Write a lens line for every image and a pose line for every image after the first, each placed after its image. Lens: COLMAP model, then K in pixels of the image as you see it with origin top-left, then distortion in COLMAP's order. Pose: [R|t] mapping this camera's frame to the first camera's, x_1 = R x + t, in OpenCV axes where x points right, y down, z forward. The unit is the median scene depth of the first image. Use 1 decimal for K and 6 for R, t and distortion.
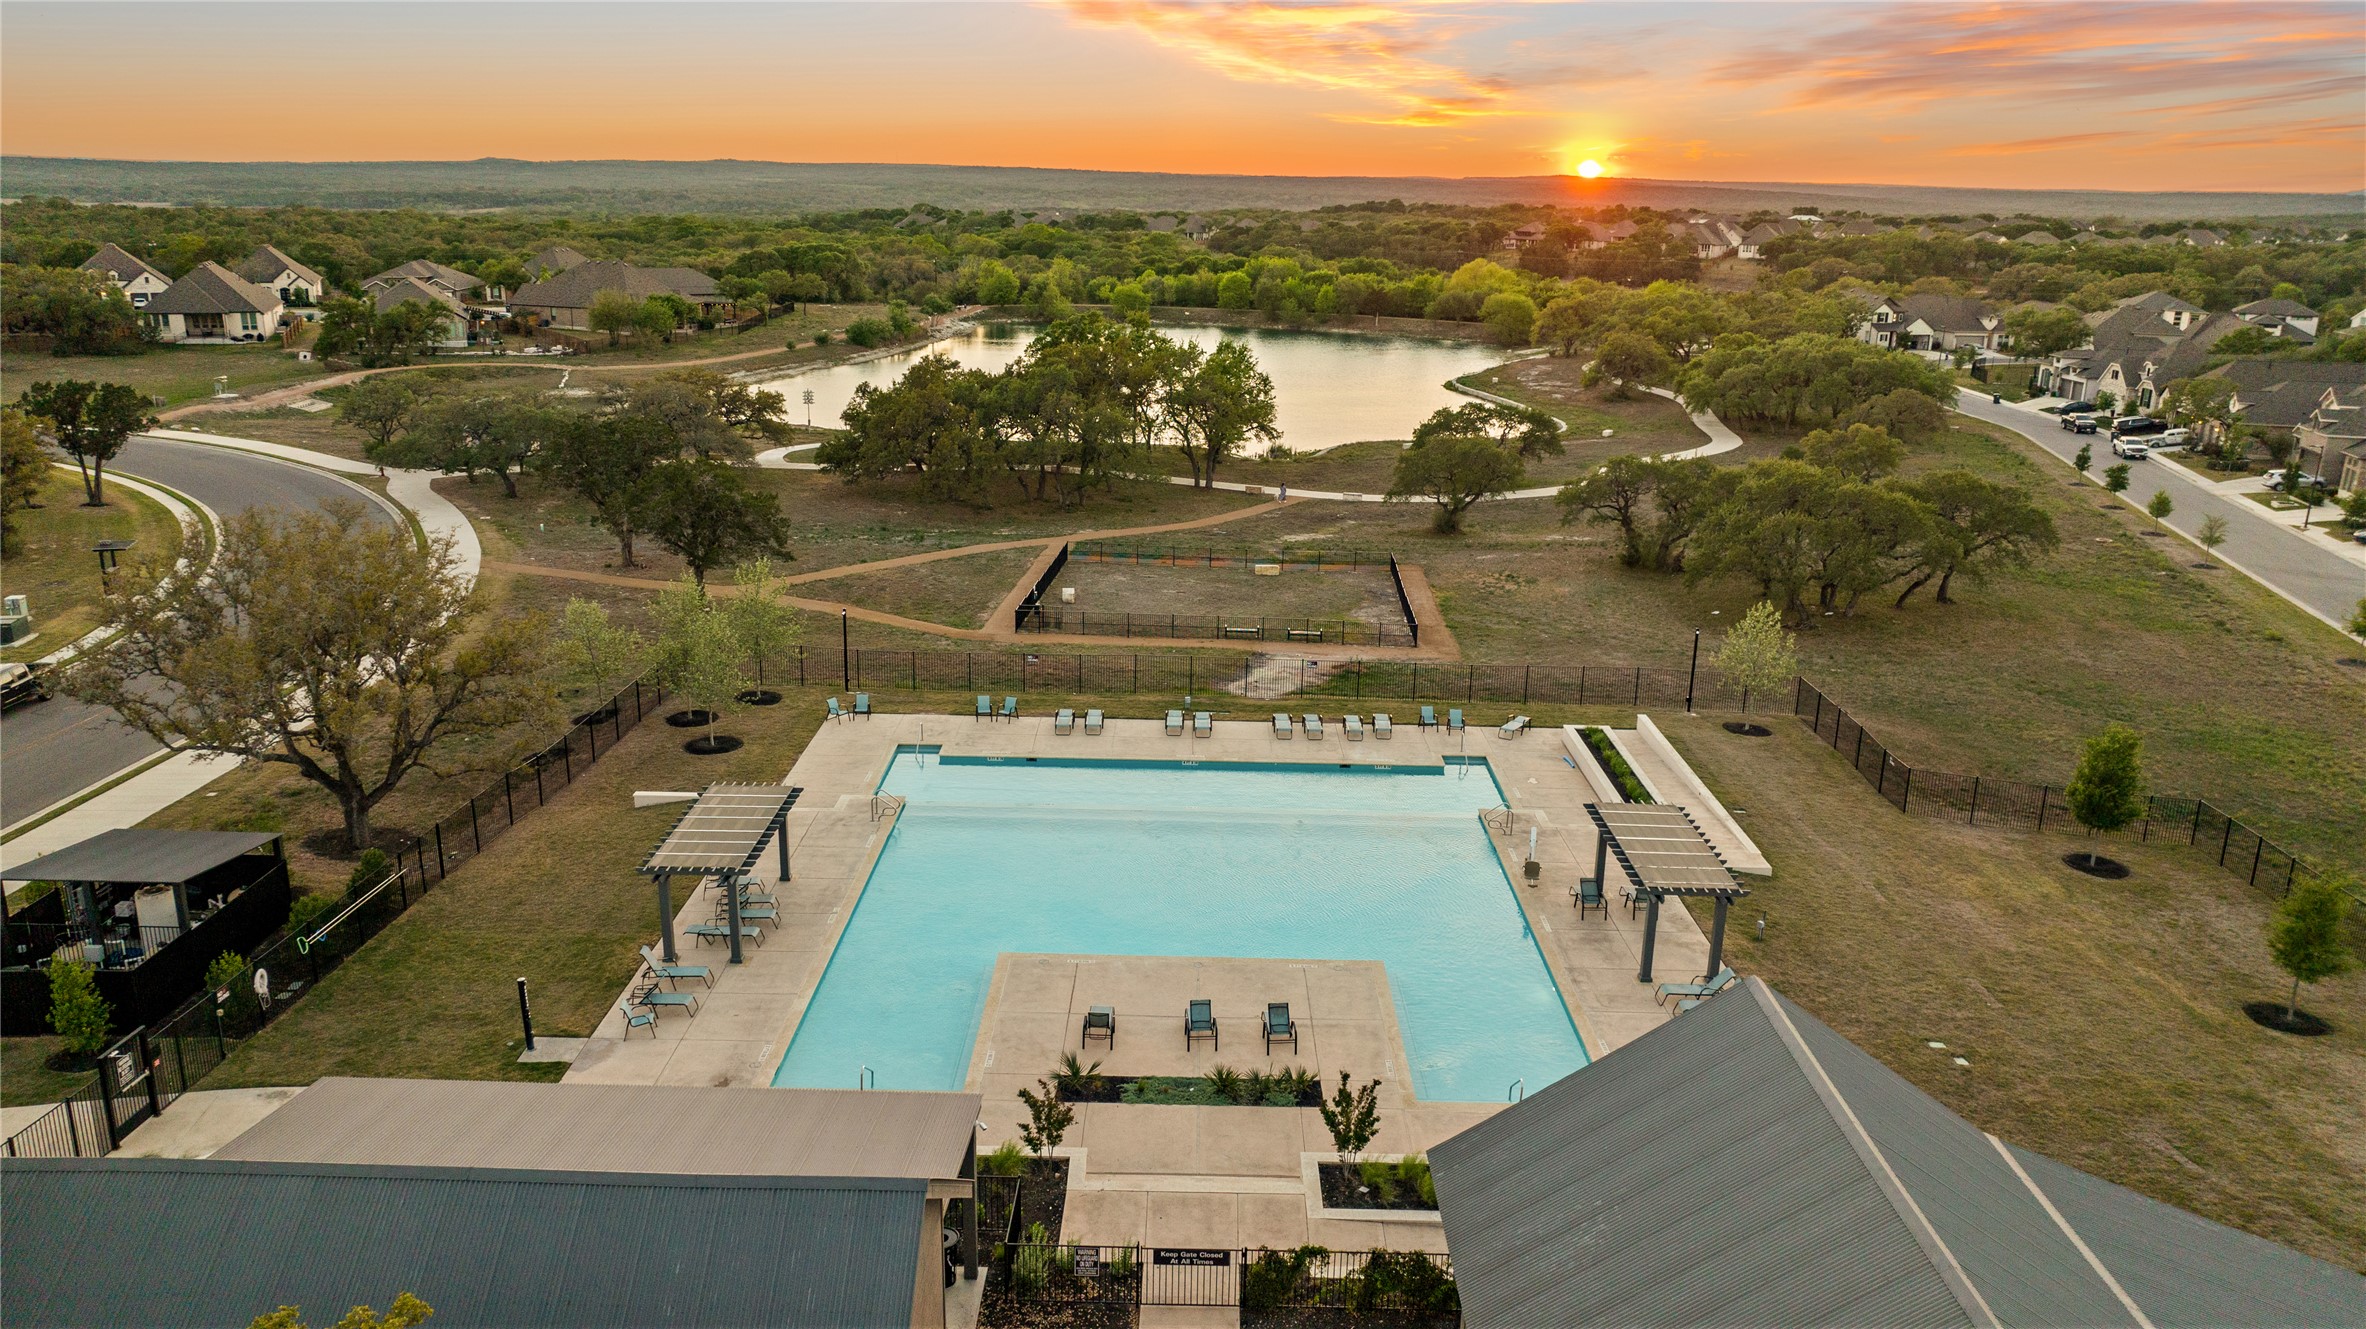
lens RADIAL K [[1662.8, 0, 1195.8], [0, 1662.8, 676.3], [0, 0, 1]] dist [-0.023317, 0.012635]
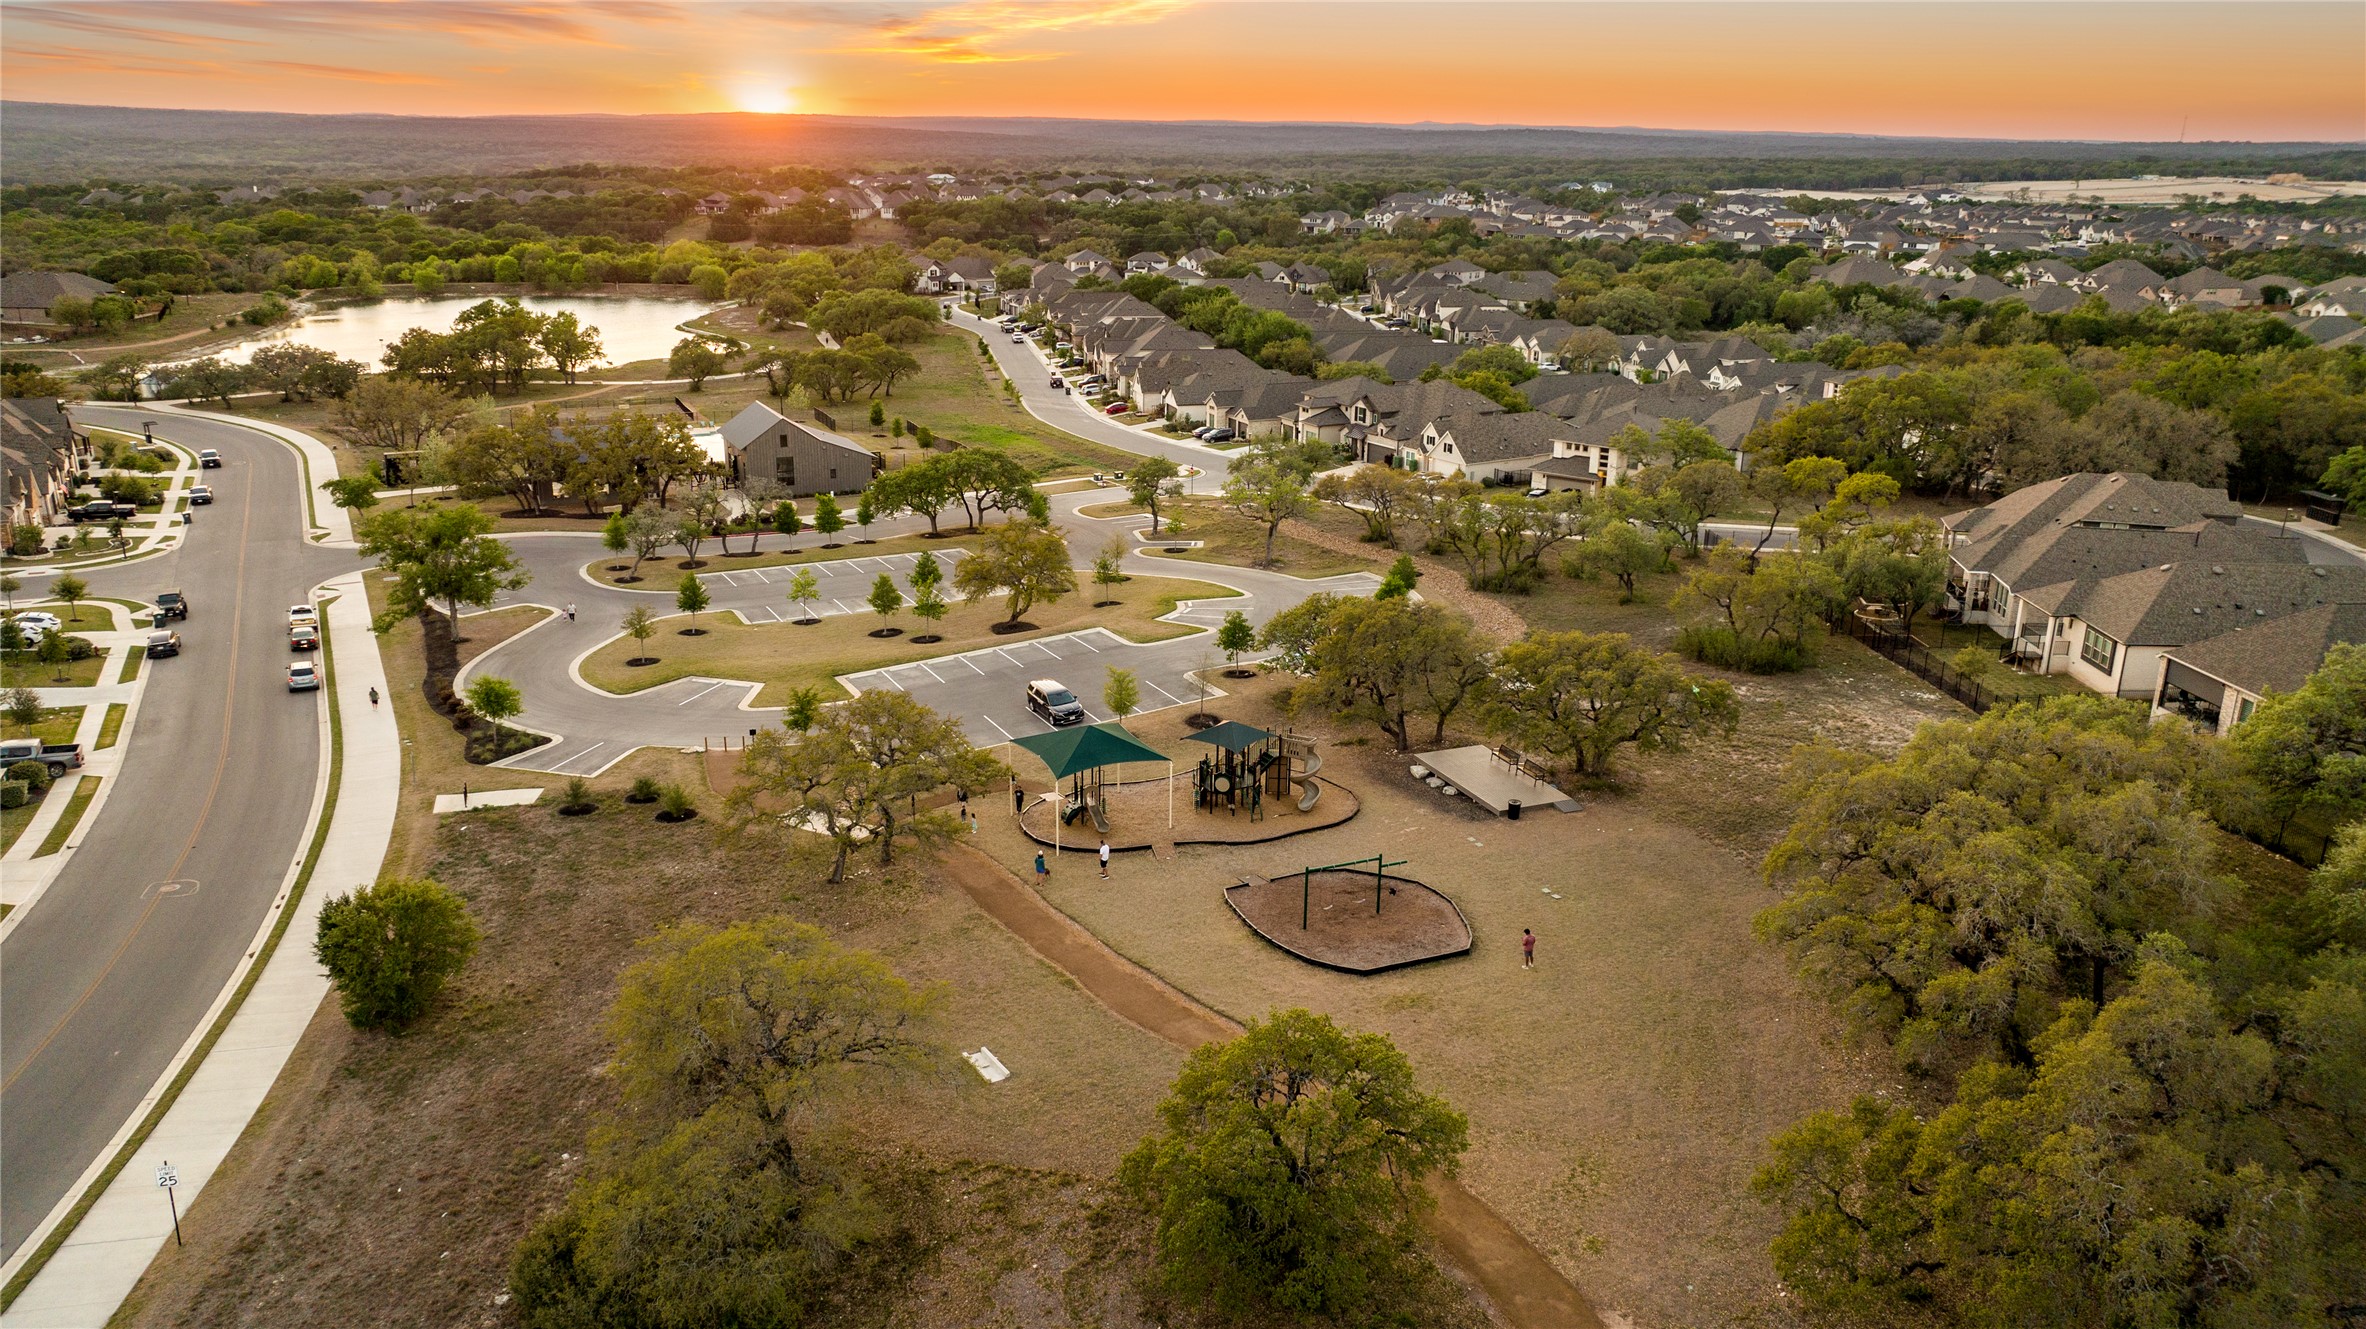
lens RADIAL K [[1662.8, 0, 1192.4], [0, 1662.8, 652.3], [0, 0, 1]] dist [-0.023317, 0.012635]
pose [[0.895660, -0.138243, 0.422707, -0.098355], [0.128423, 0.990367, 0.051780, 0.093333], [-0.425793, 0.007908, 0.904786, -0.528867]]
